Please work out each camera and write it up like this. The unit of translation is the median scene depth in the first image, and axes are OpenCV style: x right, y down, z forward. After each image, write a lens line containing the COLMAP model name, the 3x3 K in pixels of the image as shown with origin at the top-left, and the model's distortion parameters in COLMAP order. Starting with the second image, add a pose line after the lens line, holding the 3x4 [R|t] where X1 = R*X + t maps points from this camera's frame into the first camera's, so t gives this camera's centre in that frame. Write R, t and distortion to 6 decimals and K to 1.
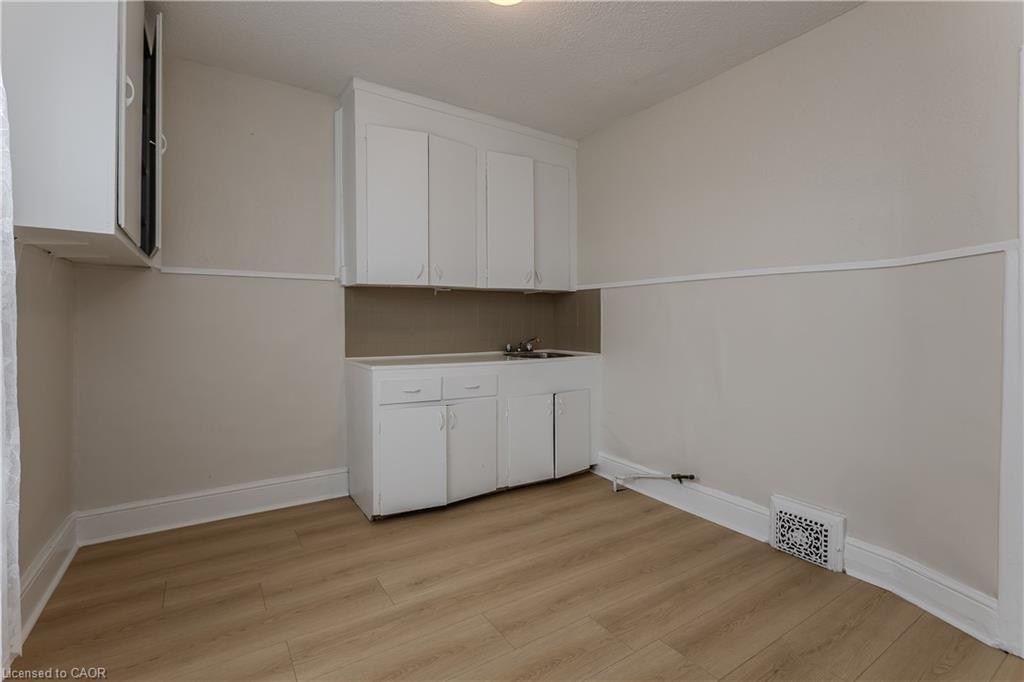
lens RADIAL K [[463.3, 0, 510.9], [0, 463.3, 328.6], [0, 0, 1]] dist [0.000795, 0.001290]
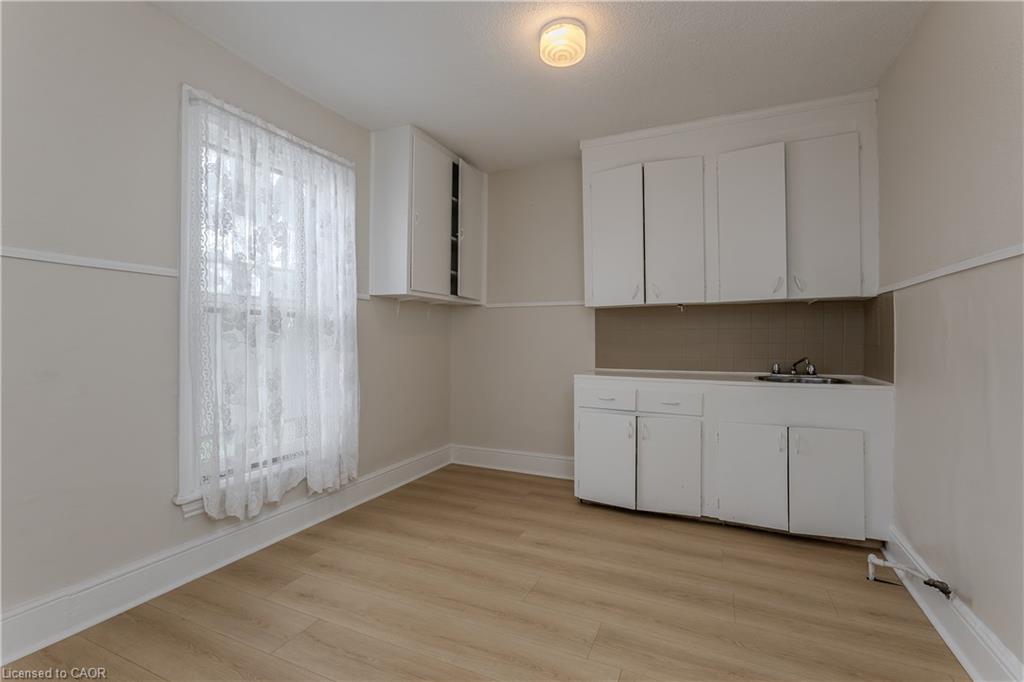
lens RADIAL K [[475.0, 0, 512.0], [0, 475.0, 341.0], [0, 0, 1]] dist [0.001059, 0.000732]
pose [[0.533805, 0.003556, -0.845600, 0.636770], [-0.014432, 0.999884, -0.004906, 0.001843], [0.845484, 0.014823, 0.533795, 0.173752]]
